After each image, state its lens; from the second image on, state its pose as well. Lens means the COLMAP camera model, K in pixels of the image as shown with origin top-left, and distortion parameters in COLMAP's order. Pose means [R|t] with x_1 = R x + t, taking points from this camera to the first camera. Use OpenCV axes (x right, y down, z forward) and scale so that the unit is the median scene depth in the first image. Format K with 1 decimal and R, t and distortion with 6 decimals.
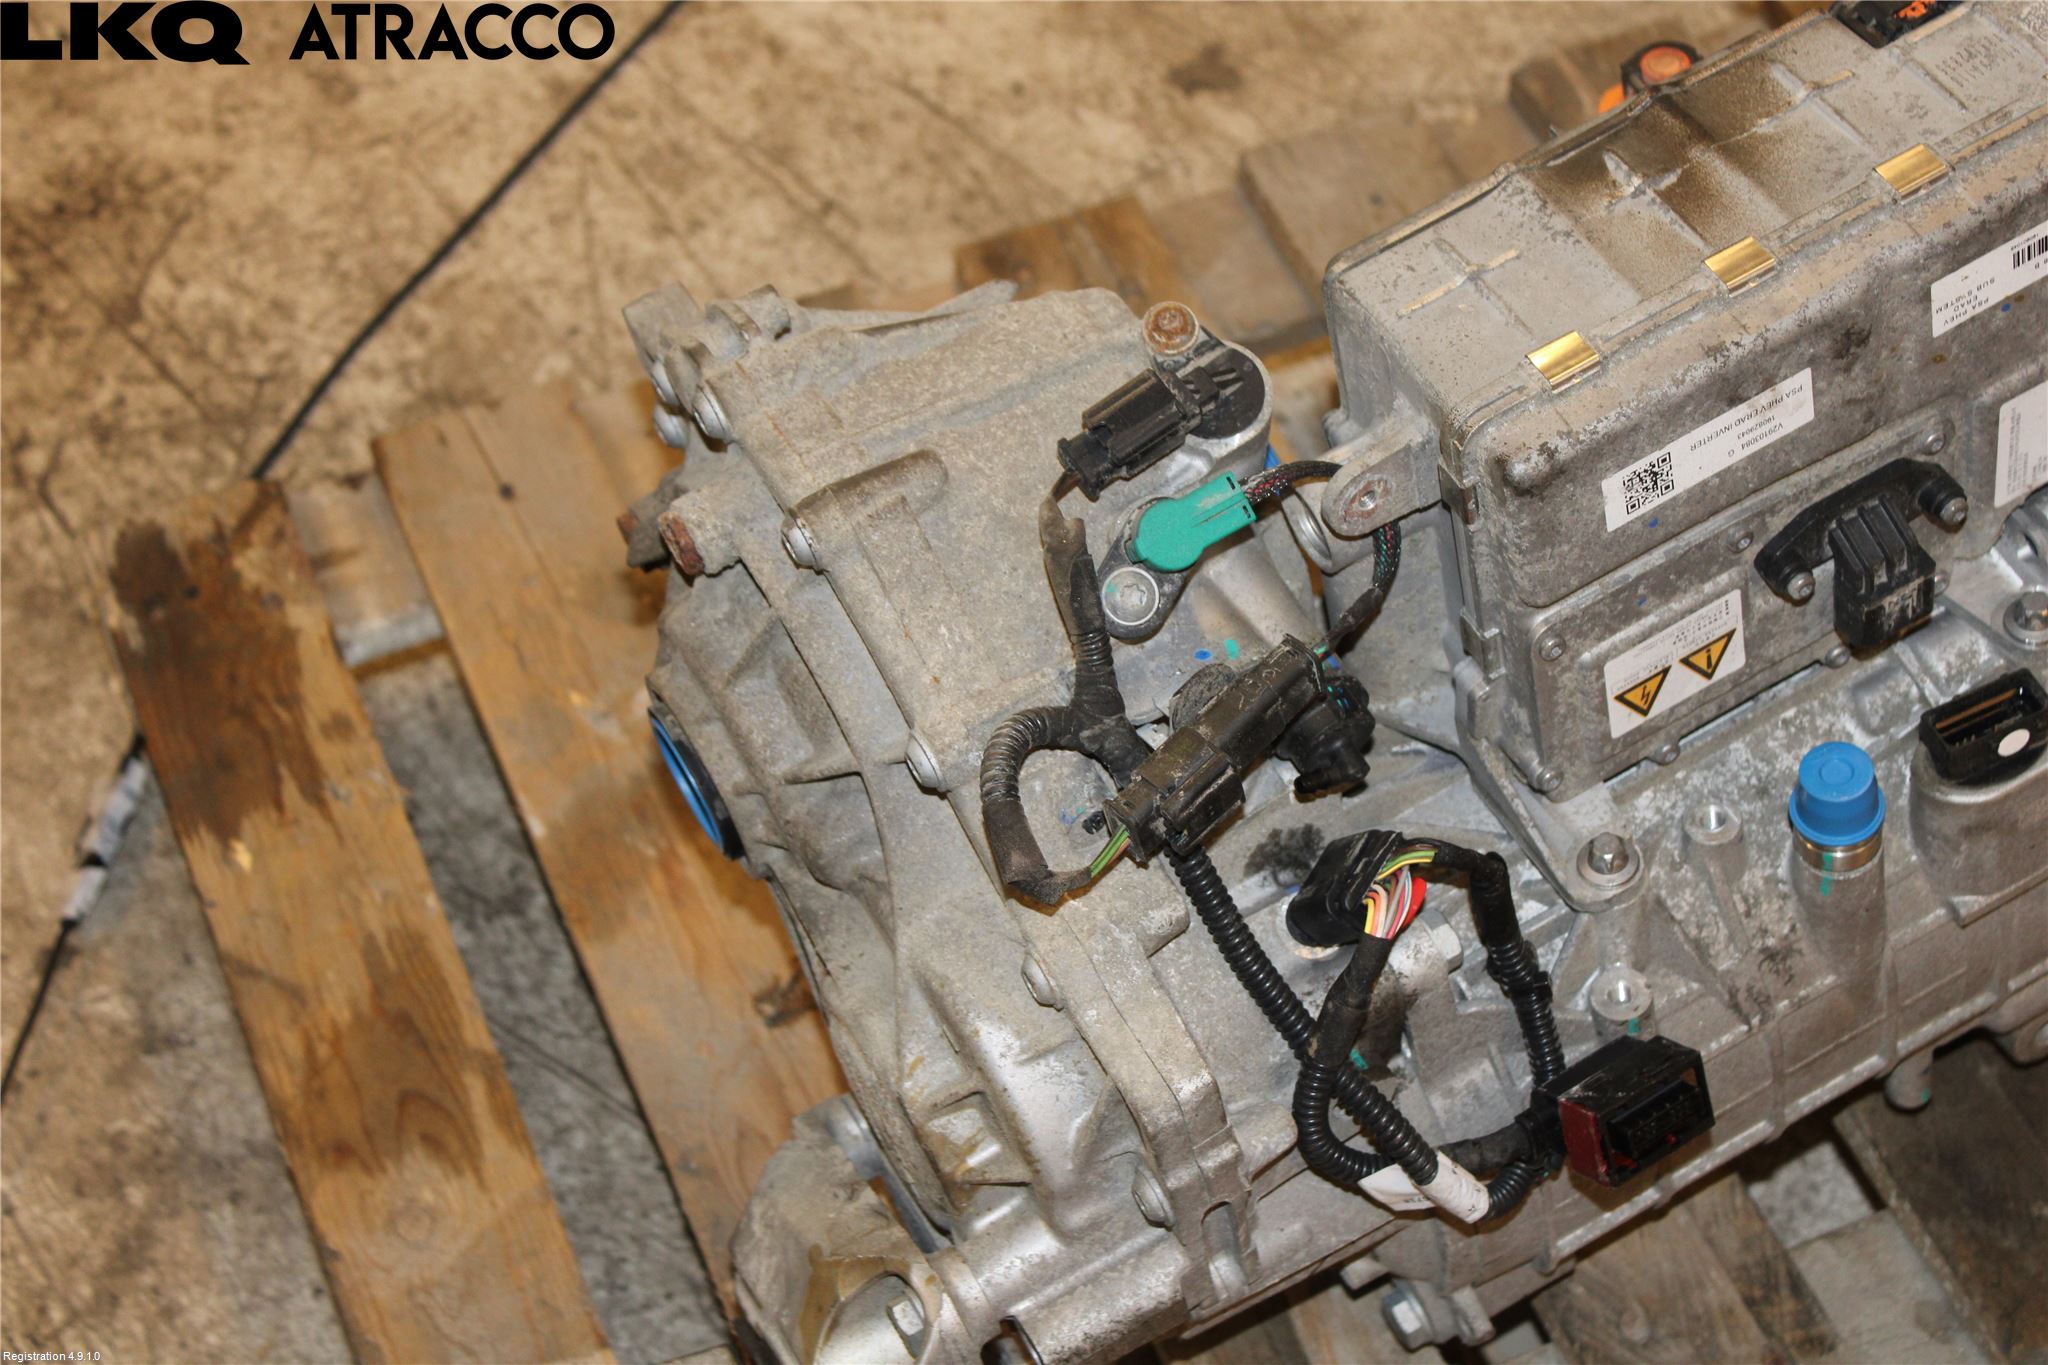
lens RADIAL K [[3988.3, 0, 1026.9], [0, 3988.3, 686.2], [0, 0, 1]] dist [0.045846, 0.000000]
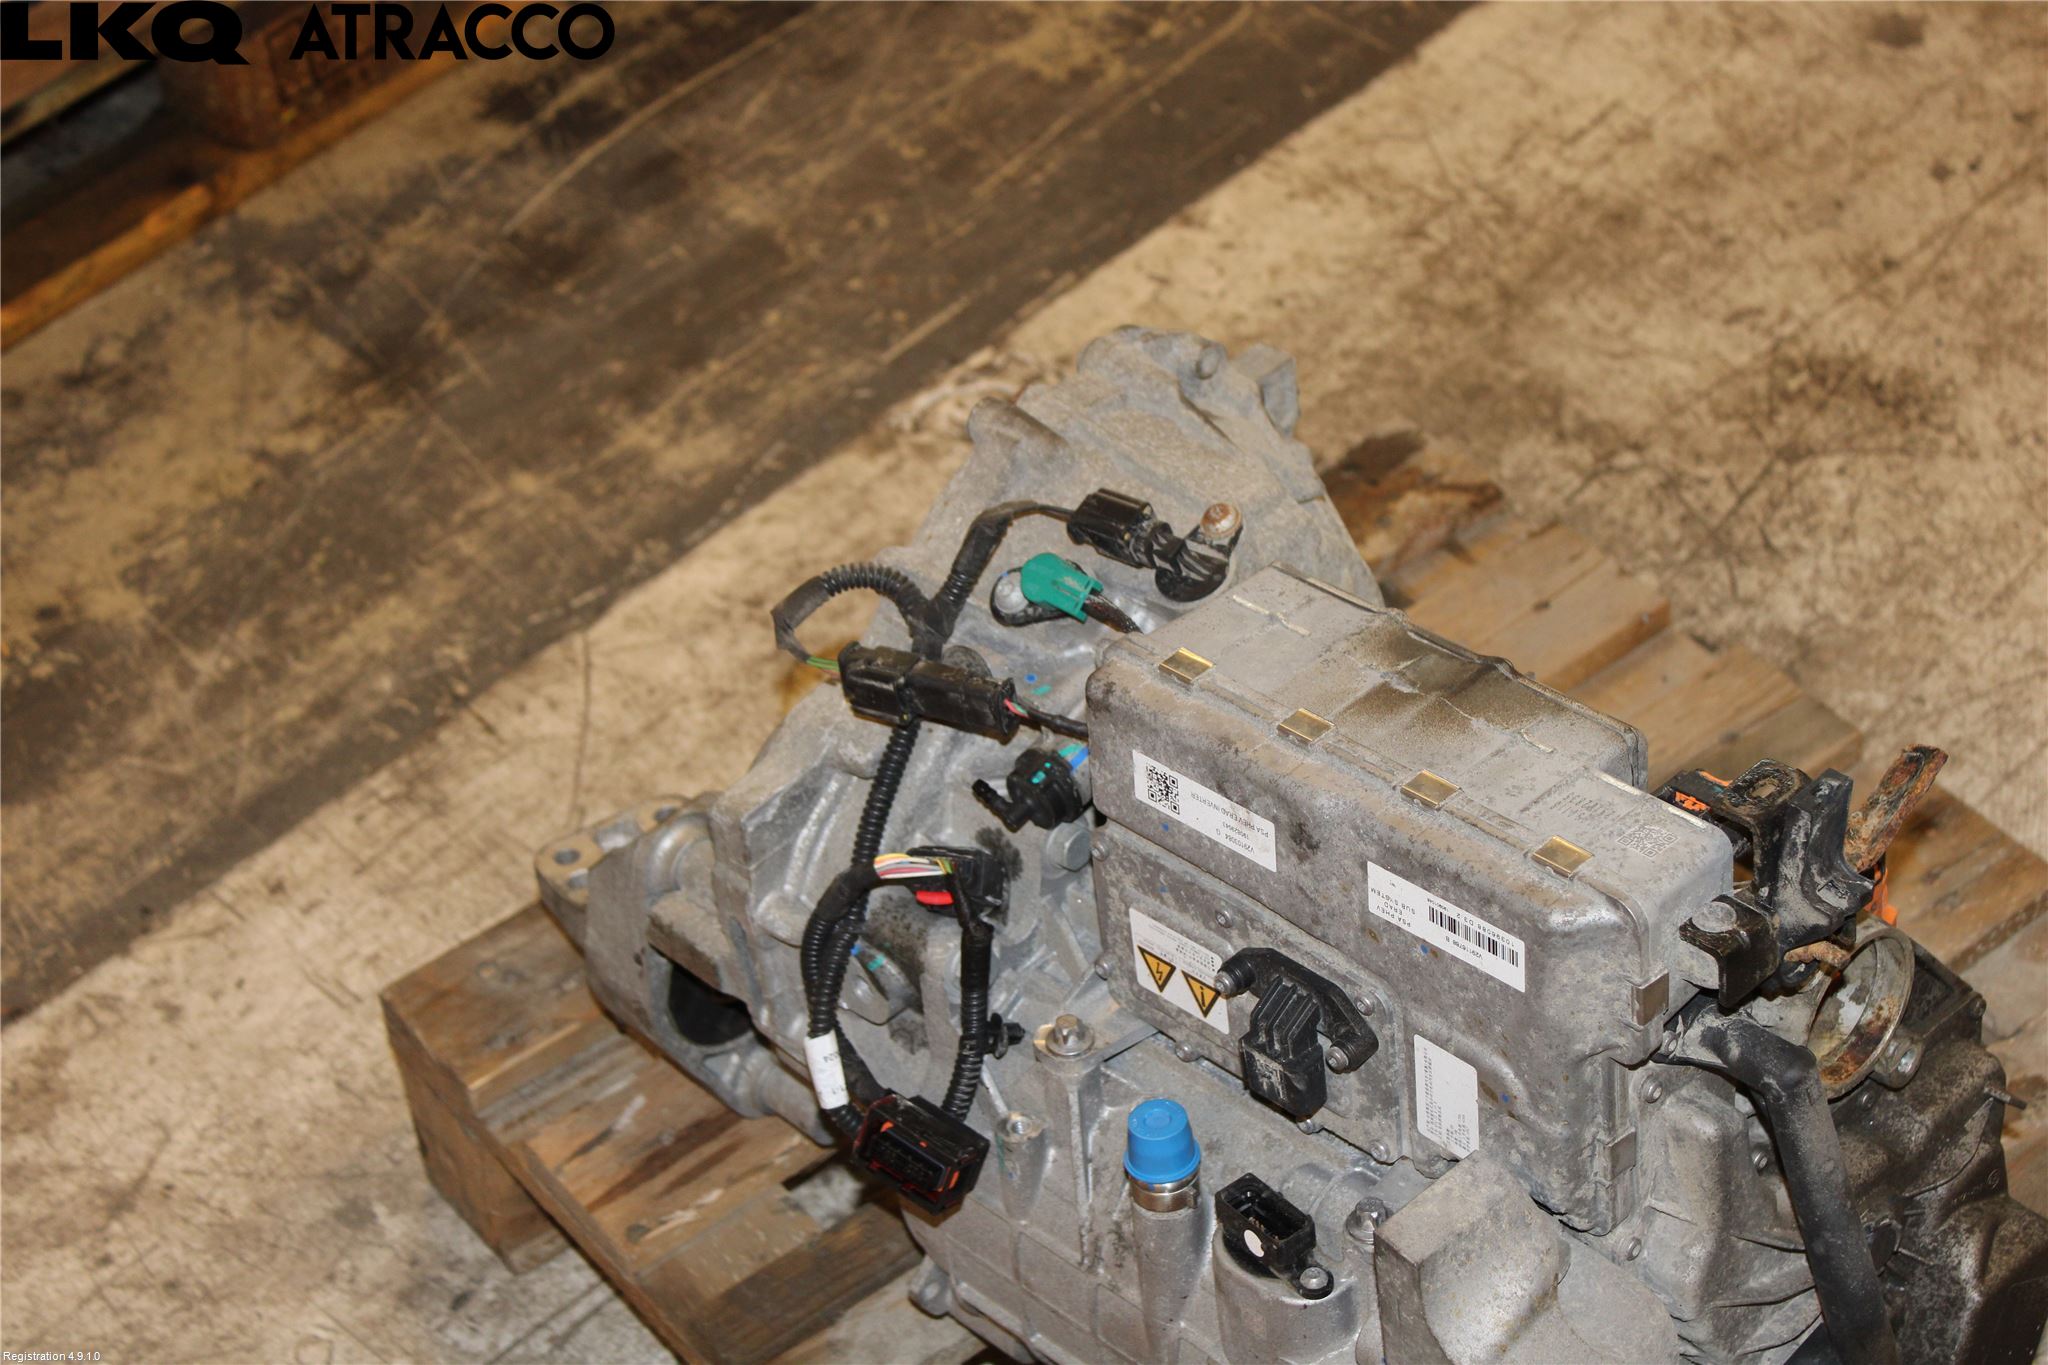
lens RADIAL K [[3988.3, 0, 1028.1], [0, 3988.3, 676.7], [0, 0, 1]] dist [0.045846, 0.000000]
pose [[0.271800, 0.671774, -0.689090, 0.837018], [-0.723426, 0.614840, 0.314047, -0.370568], [0.634649, 0.413148, 0.653092, 0.105769]]
